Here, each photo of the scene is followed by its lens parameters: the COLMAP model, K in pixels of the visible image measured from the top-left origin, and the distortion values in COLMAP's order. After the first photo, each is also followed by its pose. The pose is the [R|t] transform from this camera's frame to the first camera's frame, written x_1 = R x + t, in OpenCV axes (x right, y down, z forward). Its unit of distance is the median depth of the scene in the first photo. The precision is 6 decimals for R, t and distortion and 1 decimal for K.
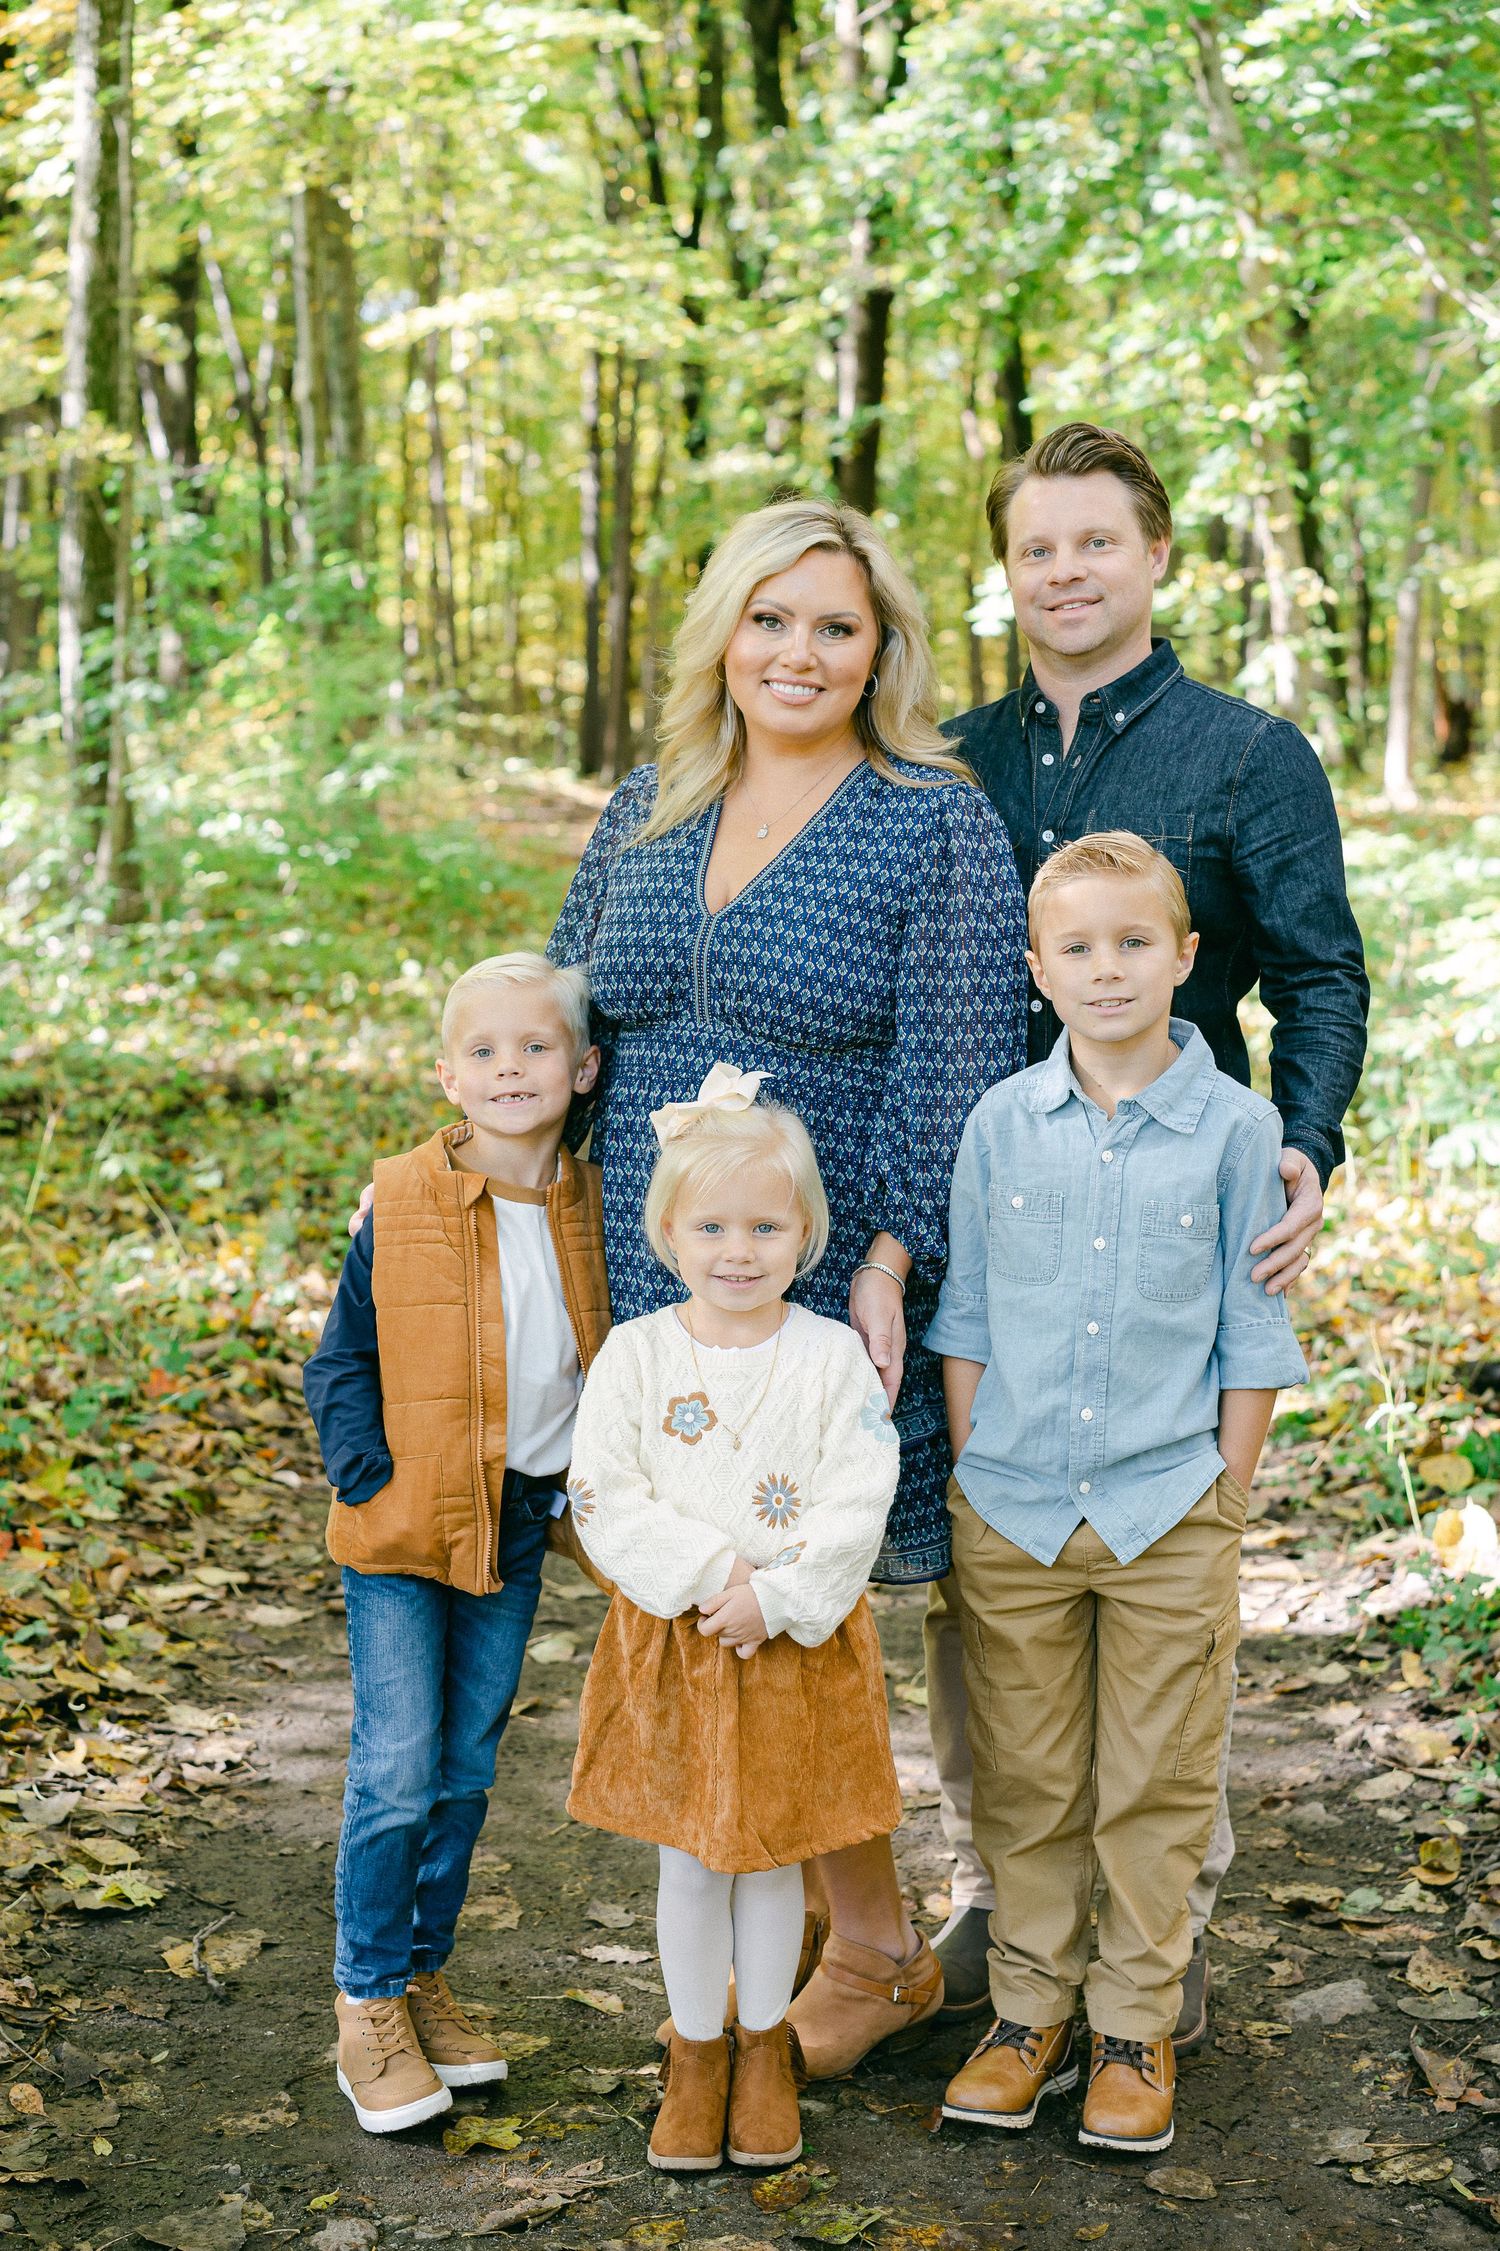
lens RADIAL K [[3223.3, 0, 750.0], [0, 3223.3, 1125.5], [0, 0, 1]] dist [0.014144, 0.096194]
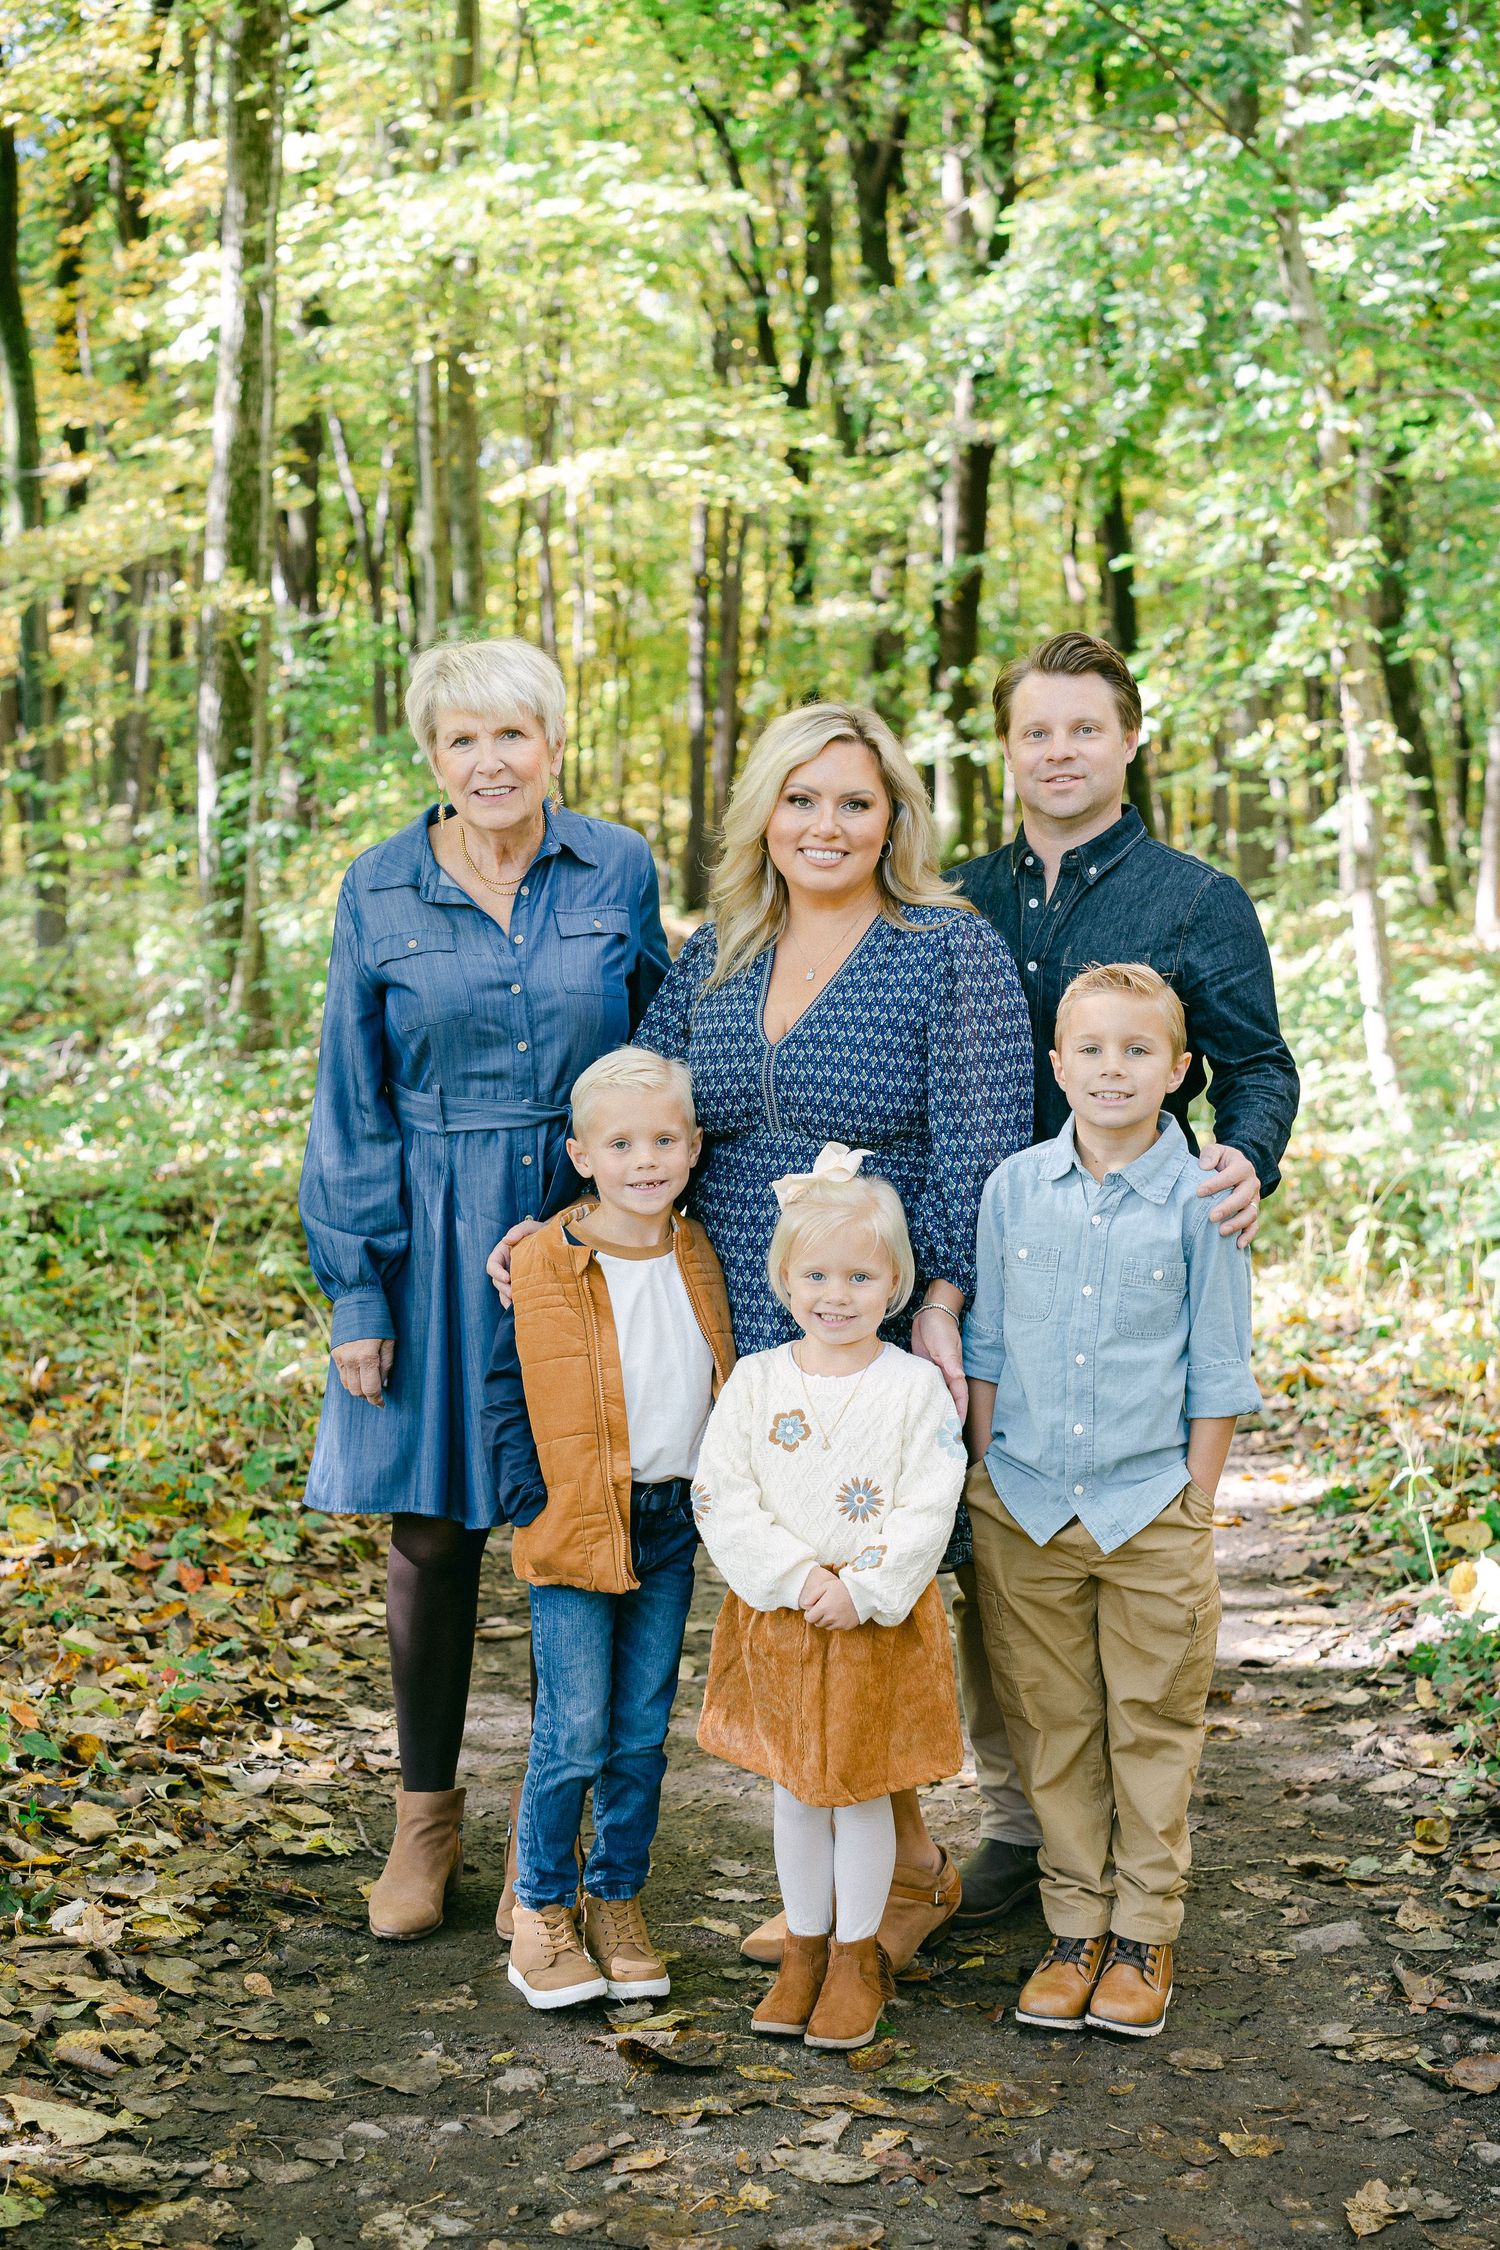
lens RADIAL K [[3221.8, 0, 750.0], [0, 3221.8, 1125.0], [0, 0, 1]] dist [0.014144, 0.096194]
pose [[0.999492, 0.007286, -0.031040, -0.000192], [-0.008579, 0.999092, -0.041726, 0.007122], [0.030708, 0.041971, 0.998647, -0.070202]]
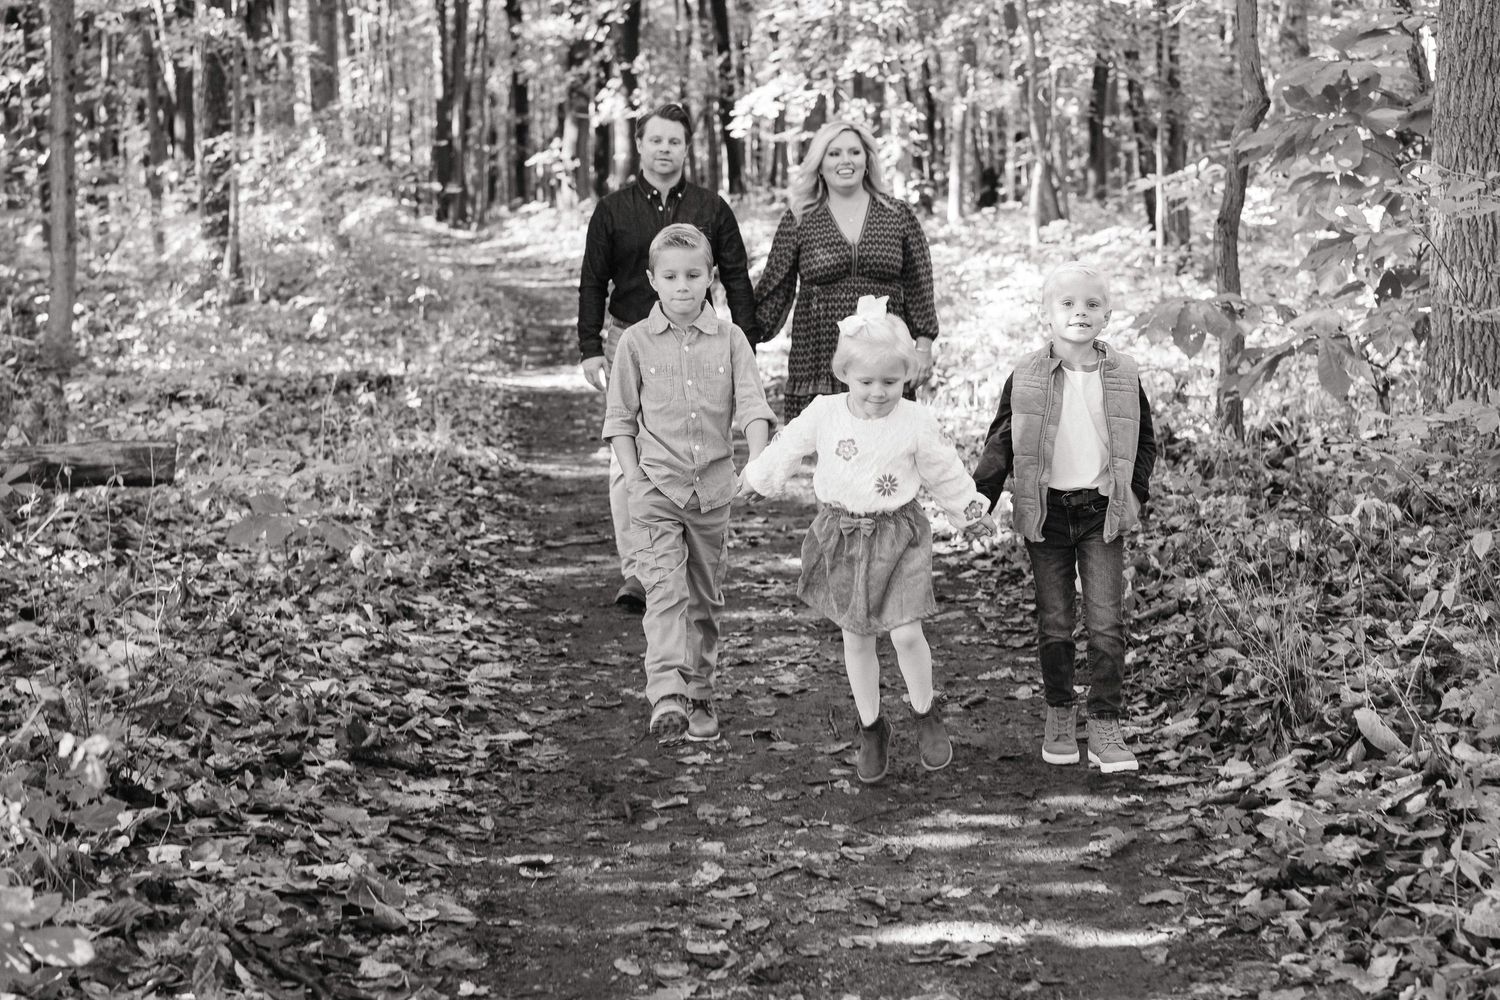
lens RADIAL K [[2147.9, 0, 724.4], [0, 2147.9, 515.8], [0, 0, 1]] dist [0.014144, 0.096194]
pose [[0.995591, -0.019678, 0.091712, -0.068588], [0.017022, 0.999415, 0.029660, 0.037735], [-0.092242, -0.027968, 0.995344, -0.310817]]
